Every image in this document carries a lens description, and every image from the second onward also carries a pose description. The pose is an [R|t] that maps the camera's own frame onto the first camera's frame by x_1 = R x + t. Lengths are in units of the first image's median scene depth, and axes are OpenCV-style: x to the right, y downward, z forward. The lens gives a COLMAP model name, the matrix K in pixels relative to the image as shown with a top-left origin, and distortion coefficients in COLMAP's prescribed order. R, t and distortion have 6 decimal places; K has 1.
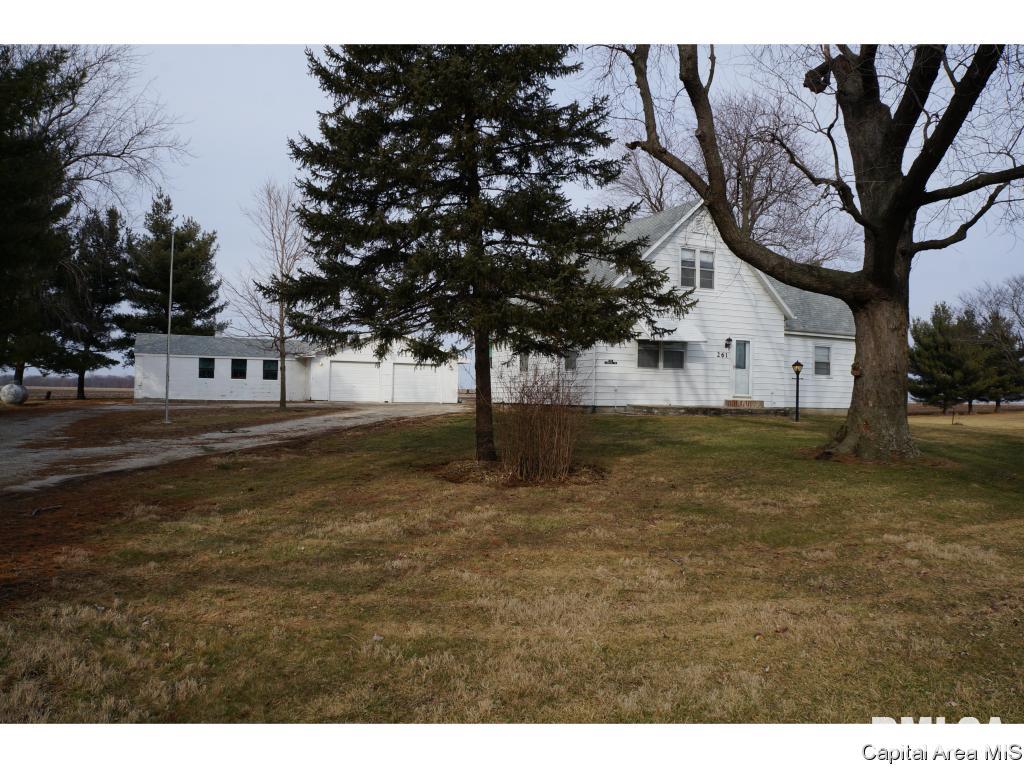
lens RADIAL K [[814.6, 0, 511.9], [0, 814.6, 379.4], [0, 0, 1]] dist [-0.178744, 0.134892]
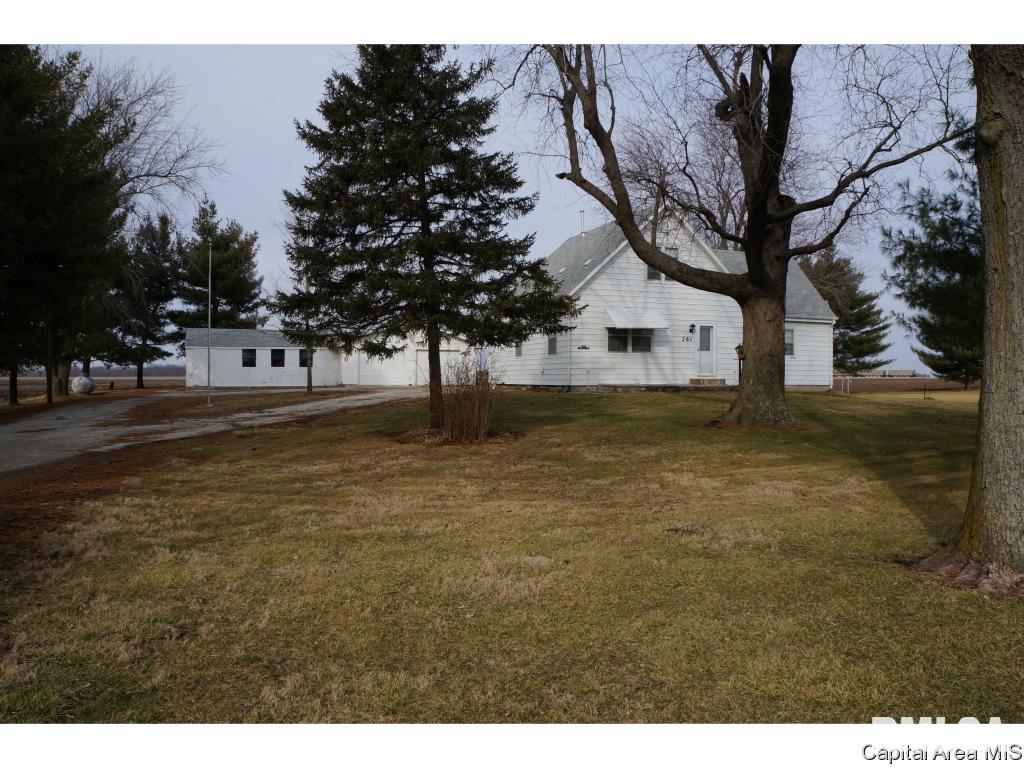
lens RADIAL K [[805.0, 0, 512.0], [0, 805.0, 384.0], [0, 0, 1]] dist [-0.178435, 0.124238]
pose [[0.998051, -0.016755, -0.060113, 0.085004], [0.018481, 0.999429, 0.028284, -0.003750], [0.059604, -0.029340, 0.997791, -0.146163]]
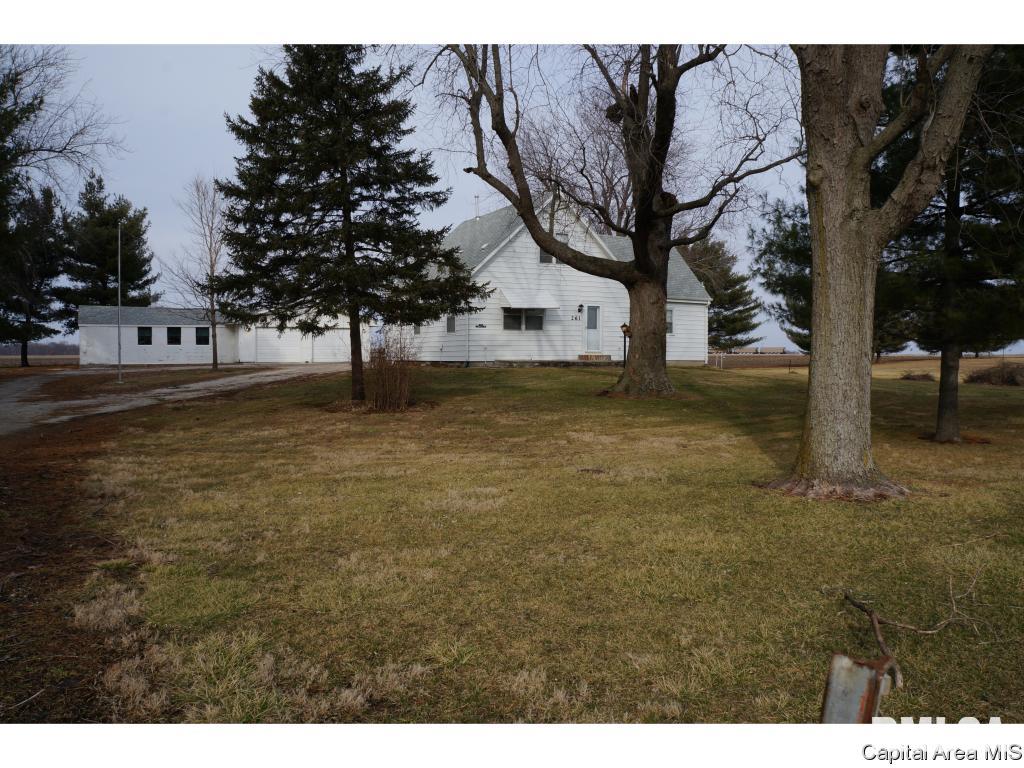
lens RADIAL K [[801.8, 0, 512.6], [0, 801.8, 377.2], [0, 0, 1]] dist [-0.172535, 0.124367]
pose [[0.996040, -0.021318, 0.086312, 0.060300], [0.016984, 0.998572, 0.050644, -0.004044], [-0.087268, -0.048978, 0.994980, -0.220460]]
